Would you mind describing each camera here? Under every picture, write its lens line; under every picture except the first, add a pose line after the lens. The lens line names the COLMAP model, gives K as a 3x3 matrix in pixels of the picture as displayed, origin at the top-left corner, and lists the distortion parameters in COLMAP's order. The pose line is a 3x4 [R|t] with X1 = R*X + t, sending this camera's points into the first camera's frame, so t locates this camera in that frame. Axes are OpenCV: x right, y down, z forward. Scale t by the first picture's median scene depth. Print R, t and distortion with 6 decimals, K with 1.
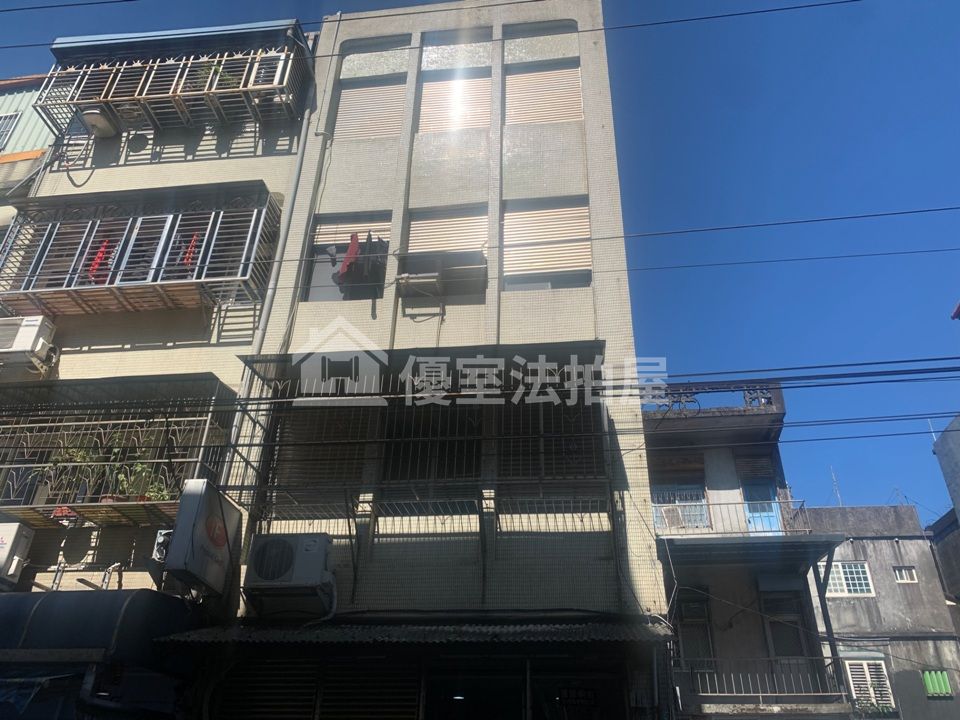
lens RADIAL K [[735.6, 0, 480.9], [0, 735.6, 364.7], [0, 0, 1]] dist [0.009109, -0.006583]
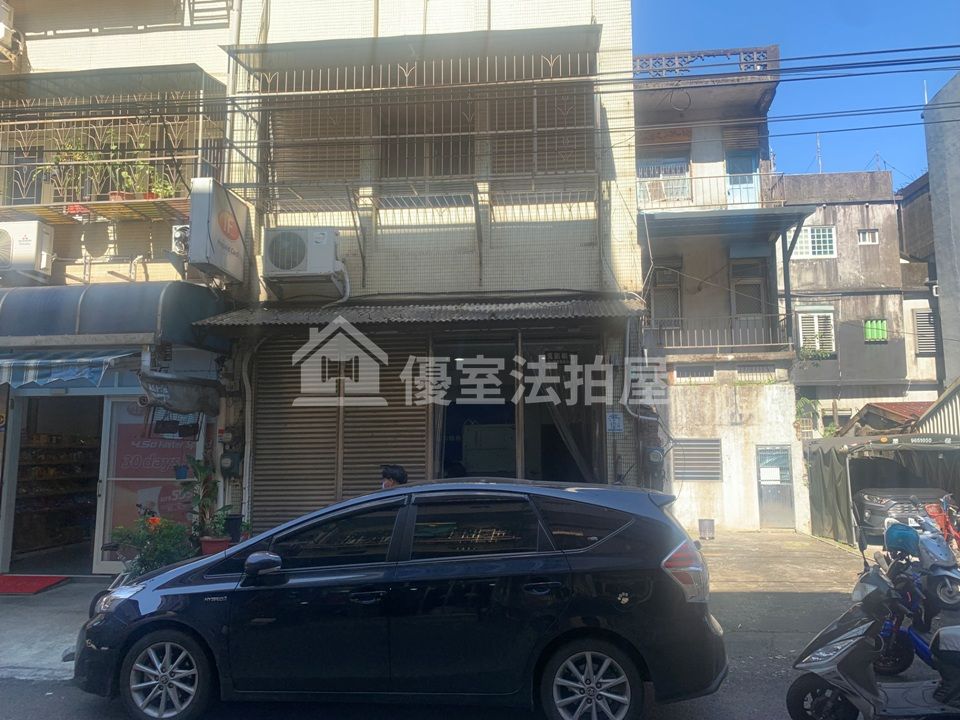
lens RADIAL K [[736.4, 0, 488.4], [0, 736.4, 354.3], [0, 0, 1]] dist [0.008161, -0.008816]
pose [[0.999359, -0.024823, 0.025814, -0.012157], [0.011687, 0.907397, 0.420111, -0.040615], [-0.033852, -0.419540, 0.907105, -0.049210]]
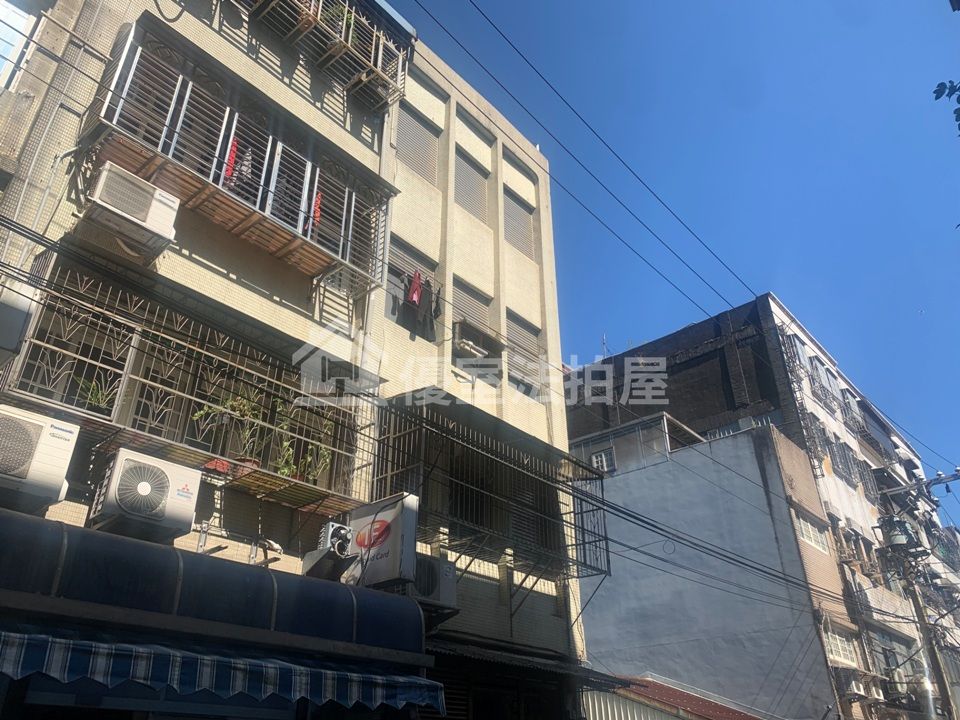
lens RADIAL K [[733.6, 0, 476.6], [0, 733.6, 357.7], [0, 0, 1]] dist [0.011059, -0.008476]
pose [[0.566061, 0.392049, 0.725171, -0.941763], [-0.415964, 0.895313, -0.159337, 0.083281], [-0.711723, -0.211451, 0.669880, 0.192323]]
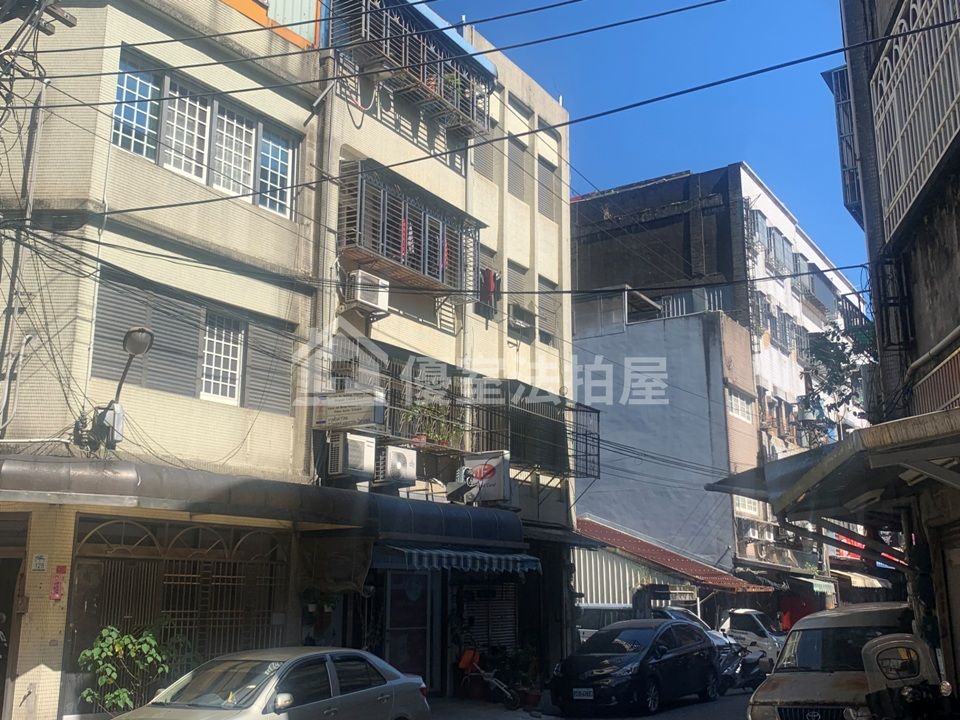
lens RADIAL K [[995.3, 0, 480.0], [0, 995.3, 360.0], [0, 0, 1]] dist [0.161978, -0.539240]
pose [[0.429702, 0.185022, 0.883812, -2.110826], [-0.467653, 0.882888, 0.042540, -0.096983], [-0.772435, -0.431597, 0.465905, -0.020202]]
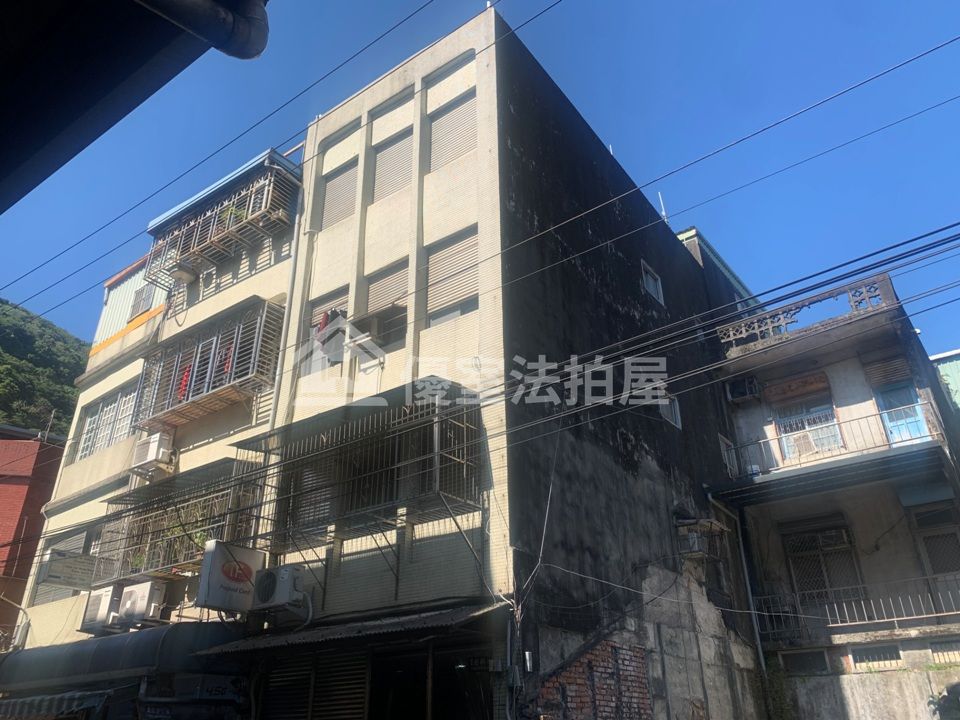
lens RADIAL K [[733.6, 0, 476.6], [0, 733.6, 357.7], [0, 0, 1]] dist [0.011059, -0.008476]
pose [[0.874524, -0.257133, -0.411206, 0.585329], [0.279443, 0.960143, -0.006092, -0.025896], [0.396383, -0.109581, 0.911522, -0.048656]]
